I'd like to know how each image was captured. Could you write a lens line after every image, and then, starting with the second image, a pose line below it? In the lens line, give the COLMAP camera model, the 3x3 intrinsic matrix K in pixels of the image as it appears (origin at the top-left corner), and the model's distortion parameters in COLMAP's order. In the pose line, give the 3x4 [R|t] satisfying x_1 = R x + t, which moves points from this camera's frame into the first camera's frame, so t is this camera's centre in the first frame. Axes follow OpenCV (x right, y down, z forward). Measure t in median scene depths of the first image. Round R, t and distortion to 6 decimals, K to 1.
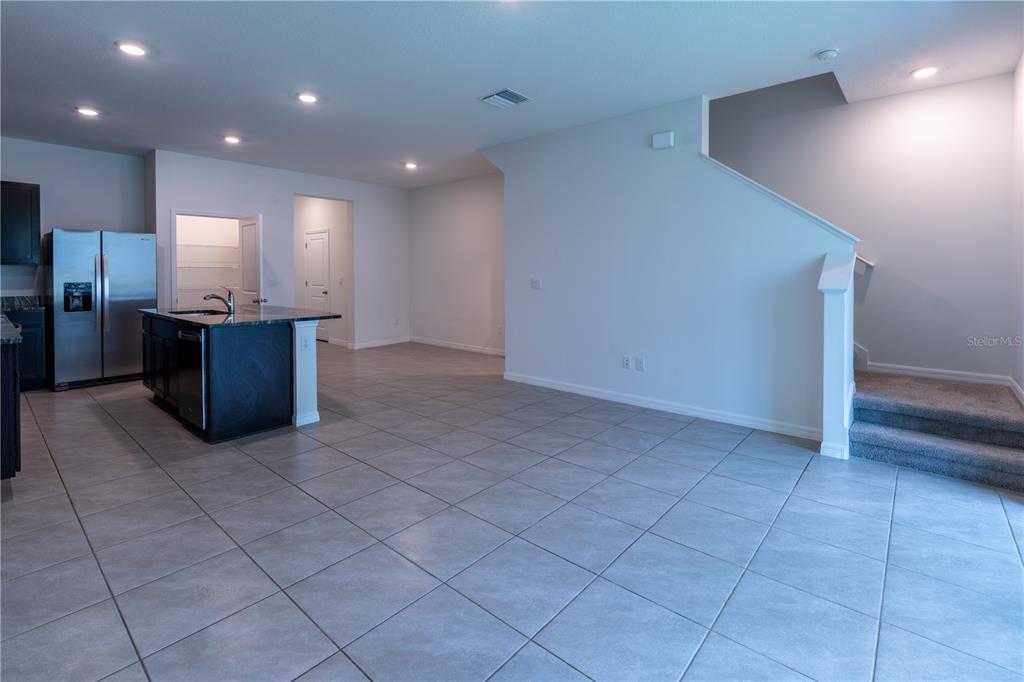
lens RADIAL K [[483.4, 0, 506.3], [0, 483.4, 274.1], [0, 0, 1]] dist [0.001337, -0.001219]
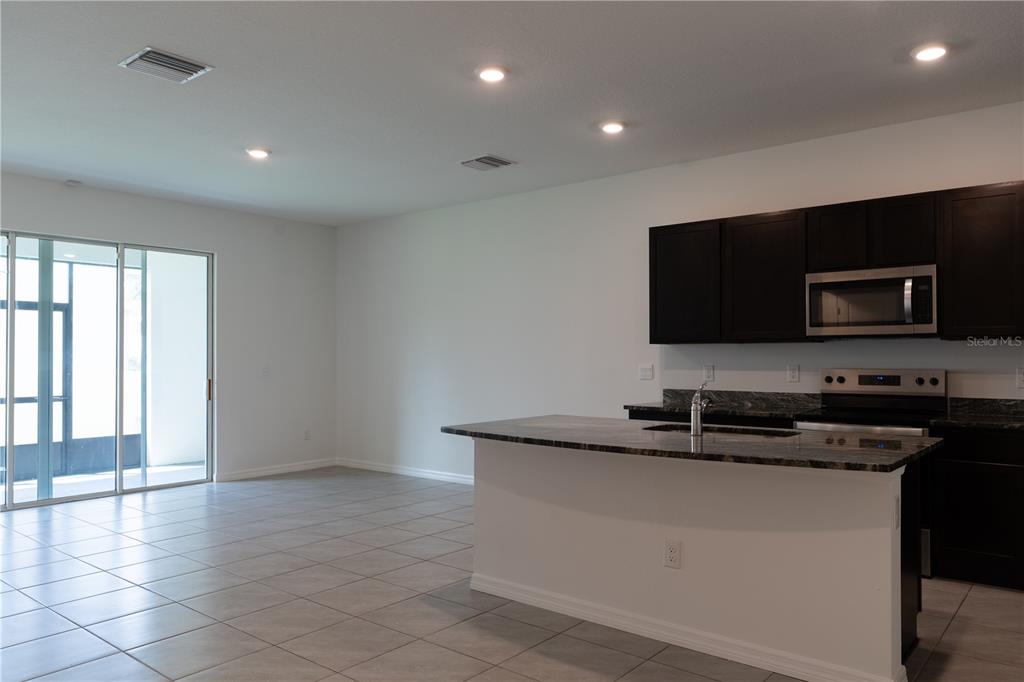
lens RADIAL K [[746.7, 0, 493.3], [0, 746.7, 339.9], [0, 0, 1]] dist [0.000524, 0.000749]
pose [[-0.999991, 0.002577, -0.003488, -0.475771], [0.002641, 0.999822, -0.018694, -0.007318], [0.003439, -0.018703, -0.999819, 2.281491]]
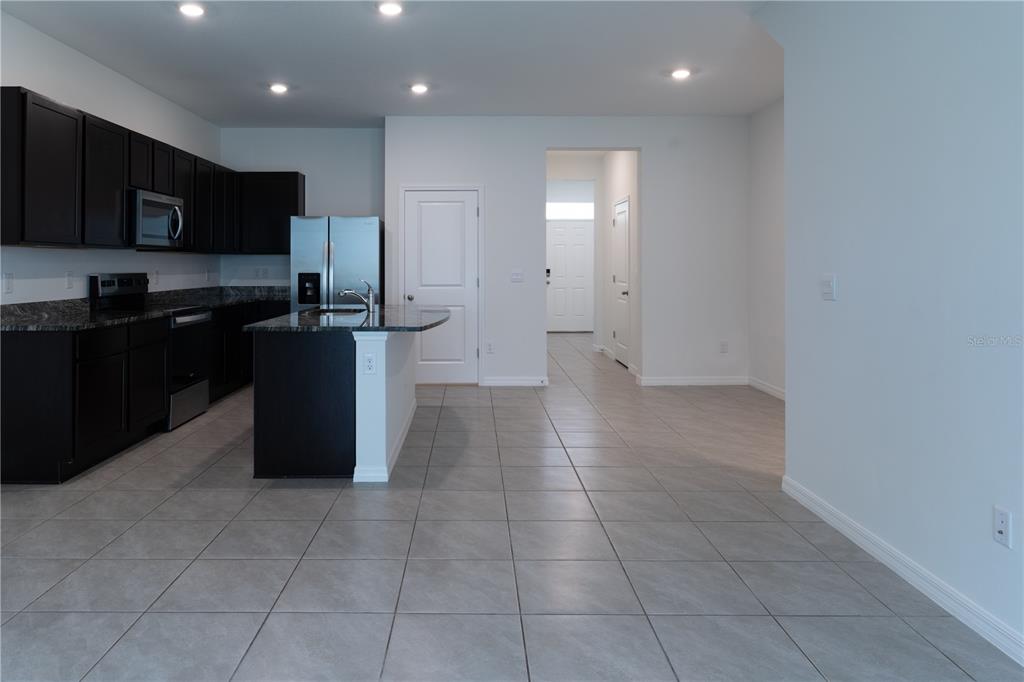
lens RADIAL K [[707.4, 0, 478.4], [0, 707.4, 259.8], [0, 0, 1]] dist [-0.001388, 0.006033]
pose [[0.647476, -0.003462, -0.762078, 0.514918], [-0.003180, 0.999969, -0.007245, 0.000917], [0.762079, 0.007114, 0.647445, 0.525470]]
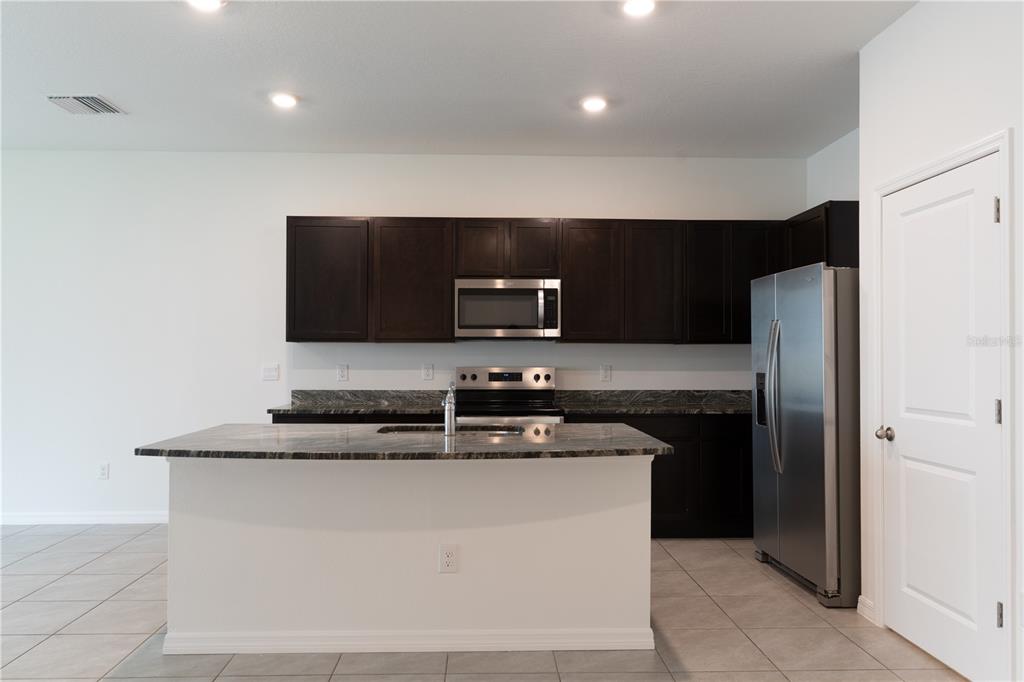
lens RADIAL K [[736.5, 0, 513.0], [0, 736.5, 343.9], [0, 0, 1]] dist [0.008233, -0.002800]
pose [[-0.736230, -0.011620, -0.676632, -0.161366], [-0.004005, 0.999910, -0.012814, -0.006659], [0.676720, -0.006724, -0.736210, 2.065441]]
